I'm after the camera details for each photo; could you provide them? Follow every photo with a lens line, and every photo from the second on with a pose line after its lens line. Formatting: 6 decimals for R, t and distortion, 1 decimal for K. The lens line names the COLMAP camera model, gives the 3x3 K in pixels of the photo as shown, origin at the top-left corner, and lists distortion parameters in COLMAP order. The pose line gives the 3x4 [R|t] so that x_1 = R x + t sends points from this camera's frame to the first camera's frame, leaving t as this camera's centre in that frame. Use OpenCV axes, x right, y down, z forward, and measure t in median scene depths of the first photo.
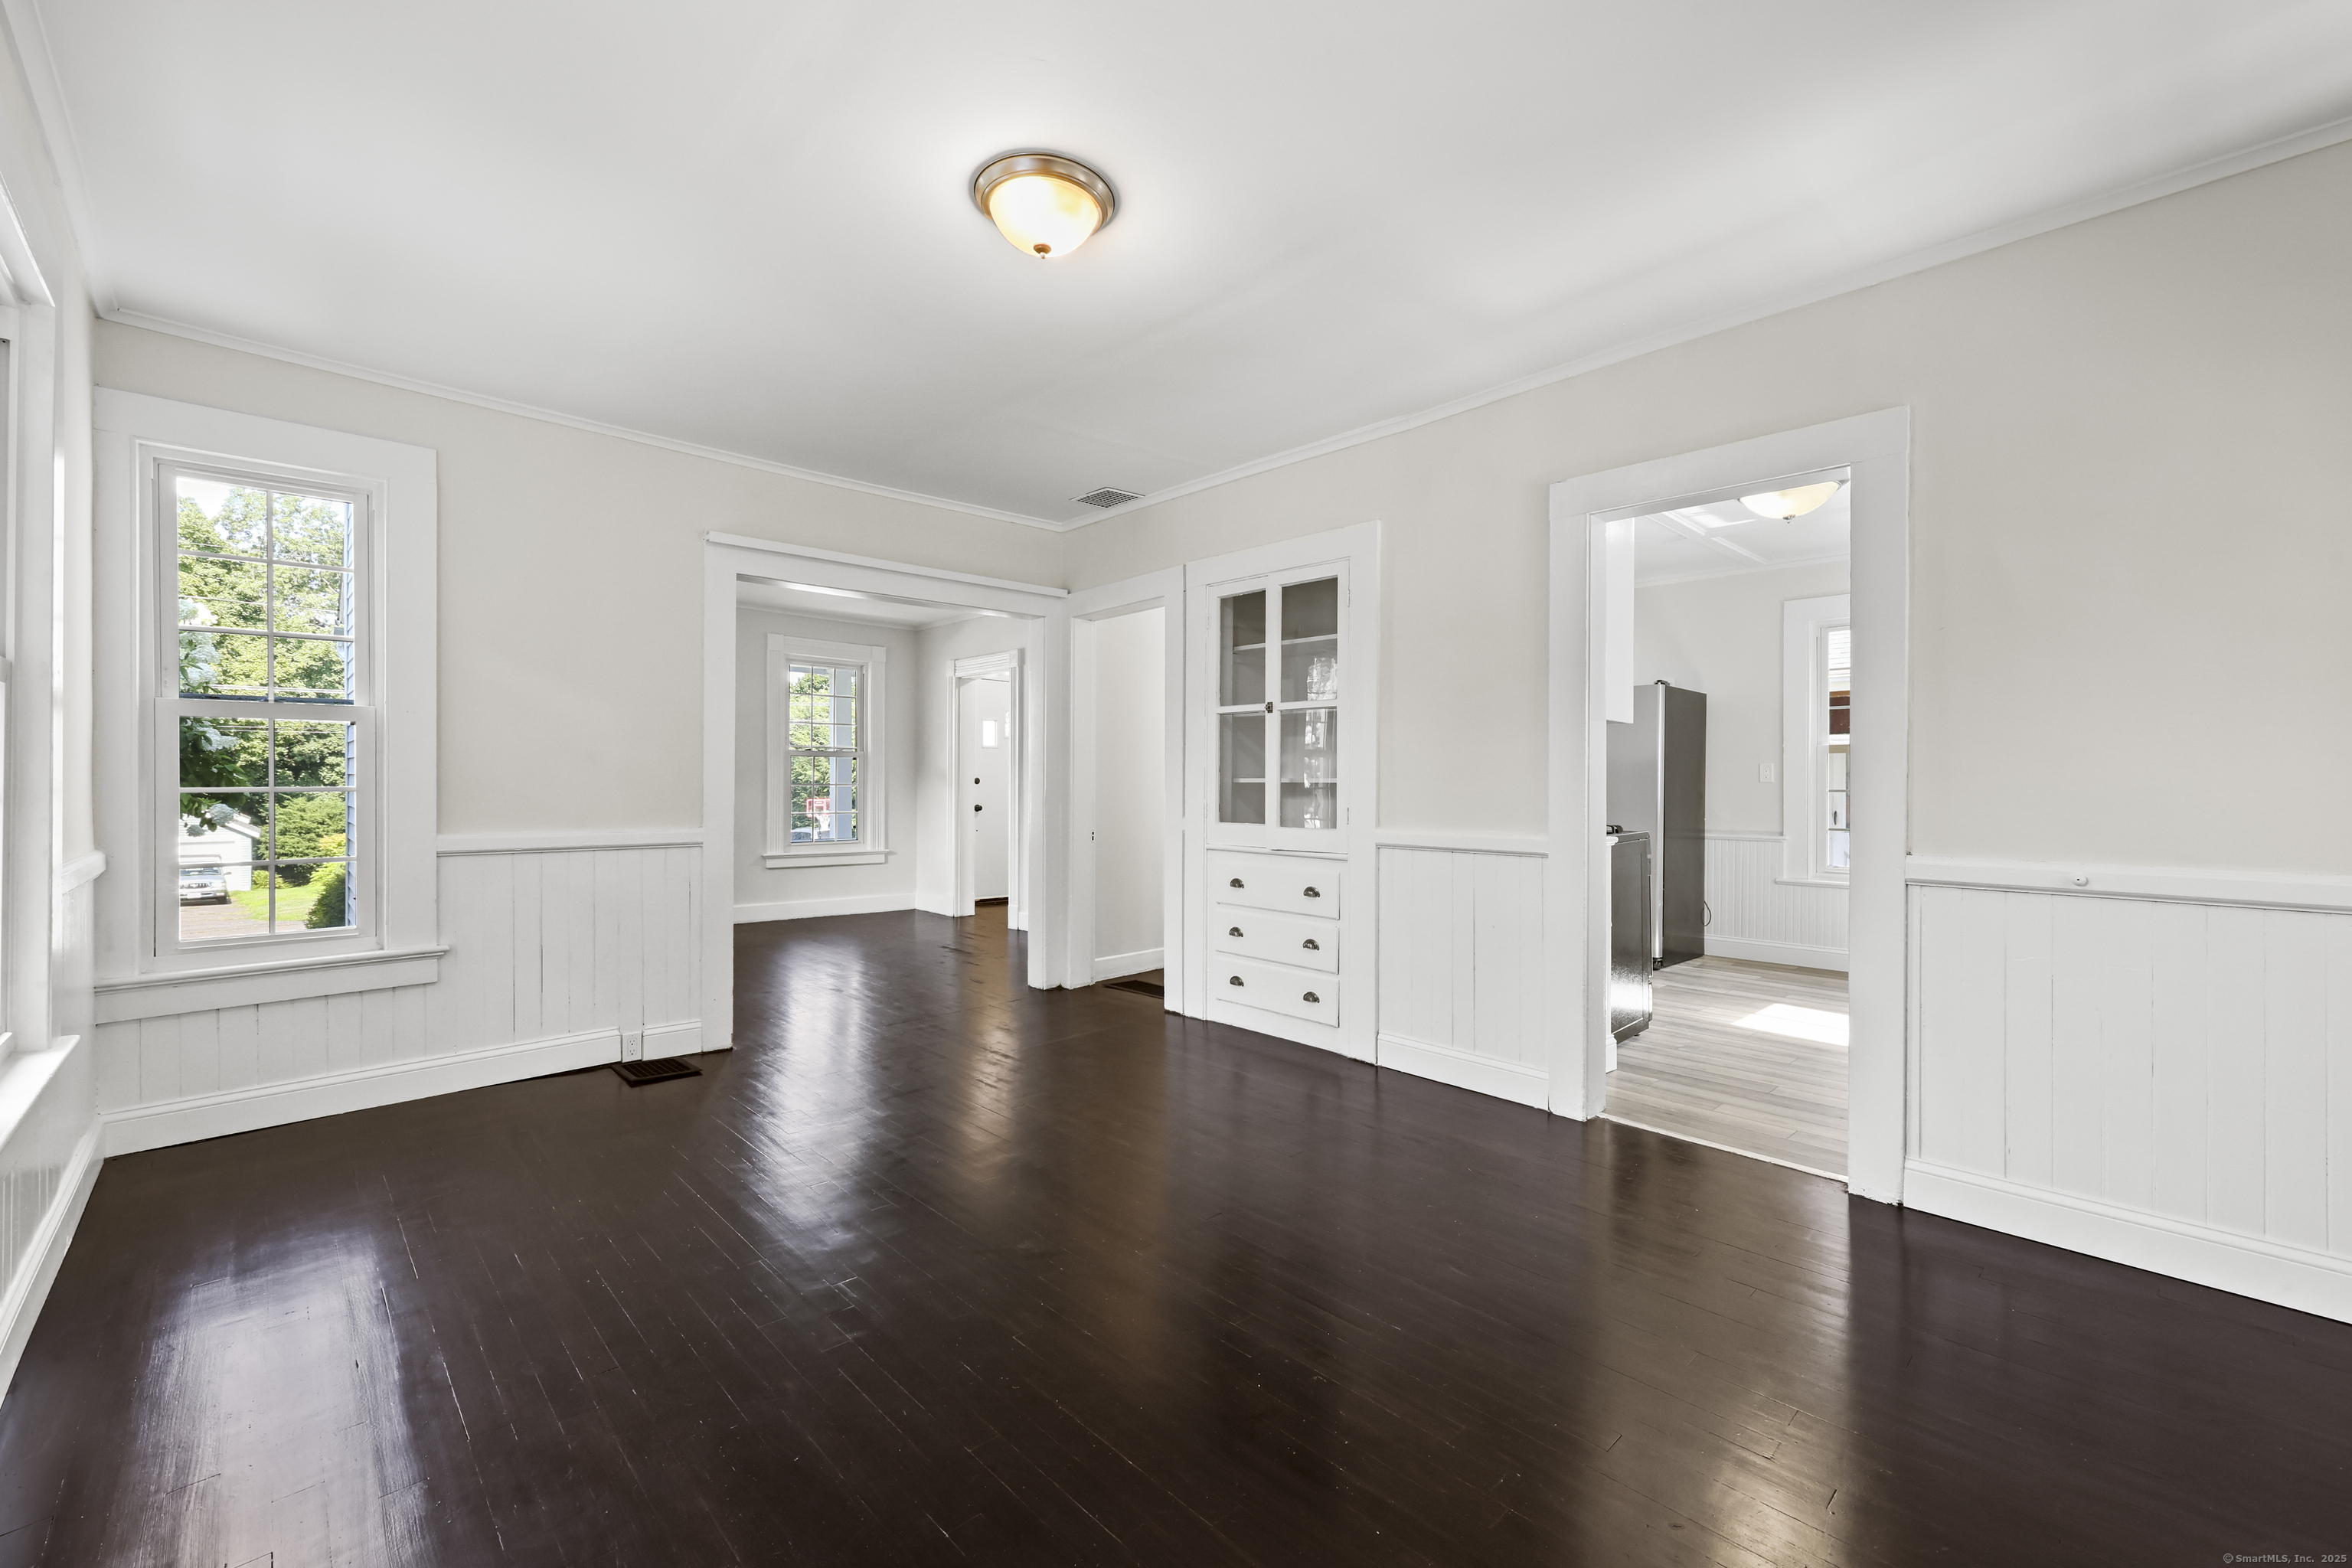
lens RADIAL K [[957.6, 0, 1176.0], [0, 957.6, 784.0], [0, 0, 1]] dist [0.000225, 0.000042]
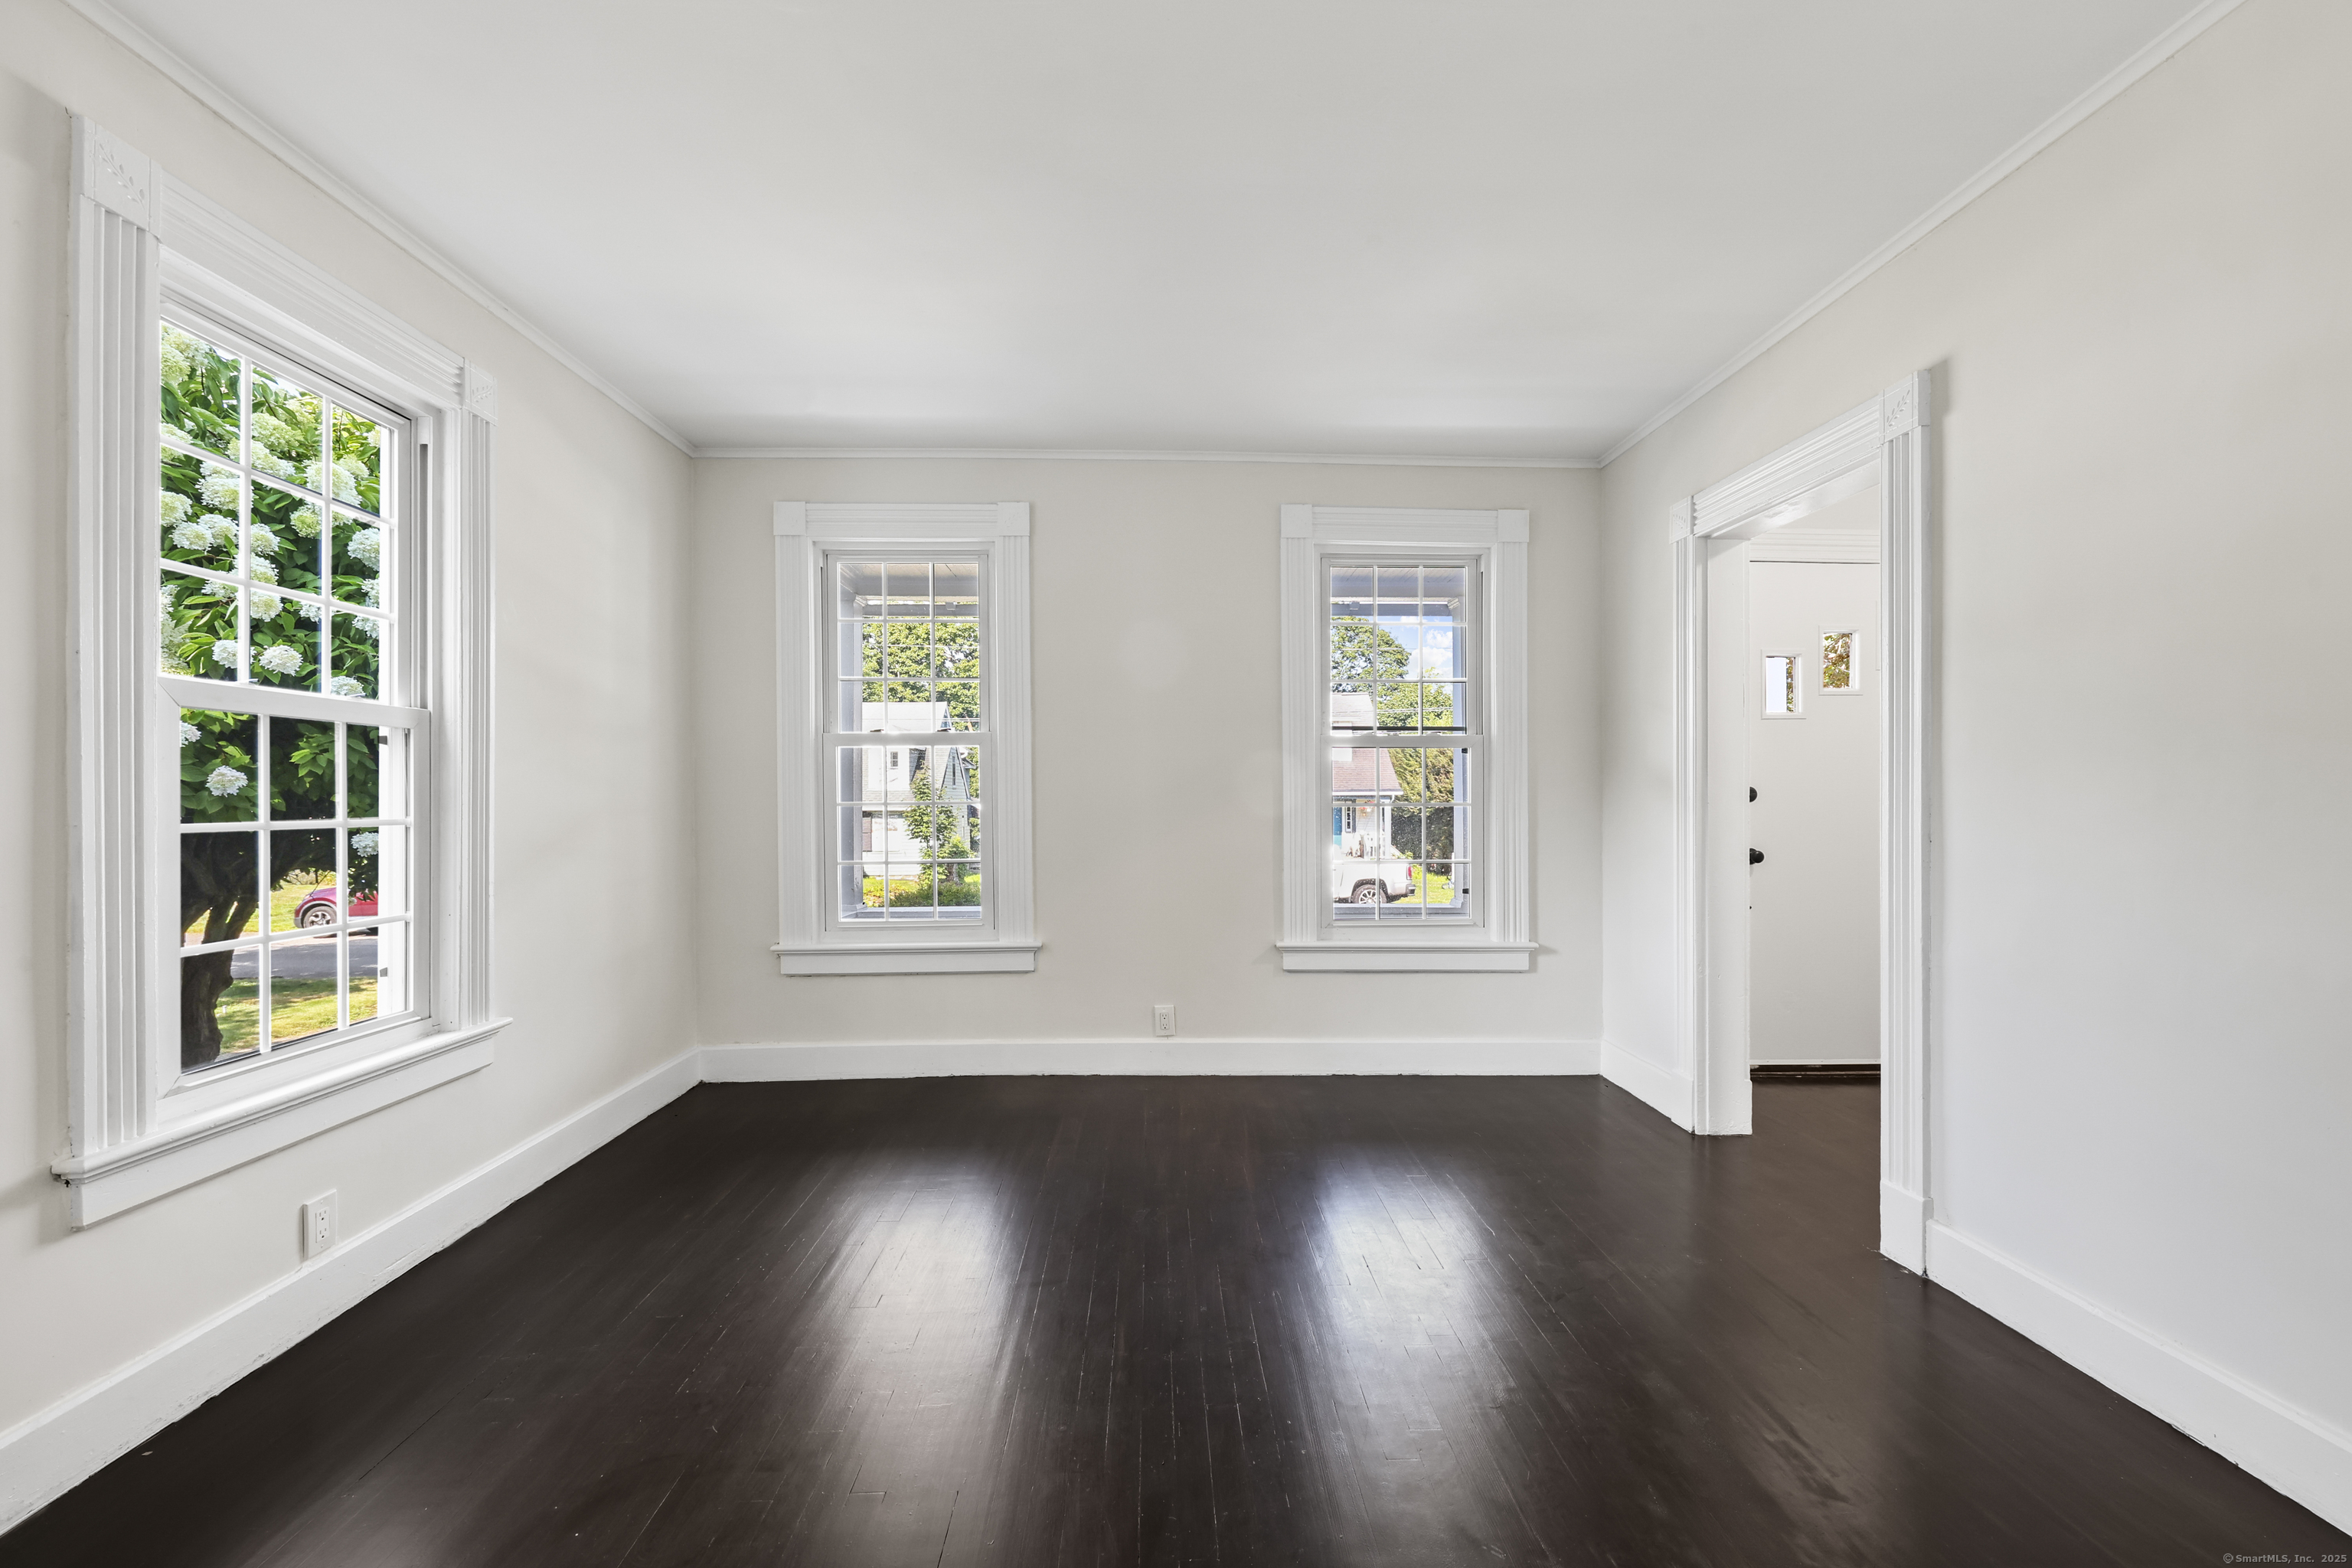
lens RADIAL K [[945.5, 0, 1176.0], [0, 945.5, 784.0], [0, 0, 1]] dist [0.000957, 0.000177]
pose [[0.745791, -0.010072, -0.666104, -0.128807], [0.007793, 0.999949, -0.006394, -0.007388], [0.666134, -0.000422, 0.745832, 0.557717]]
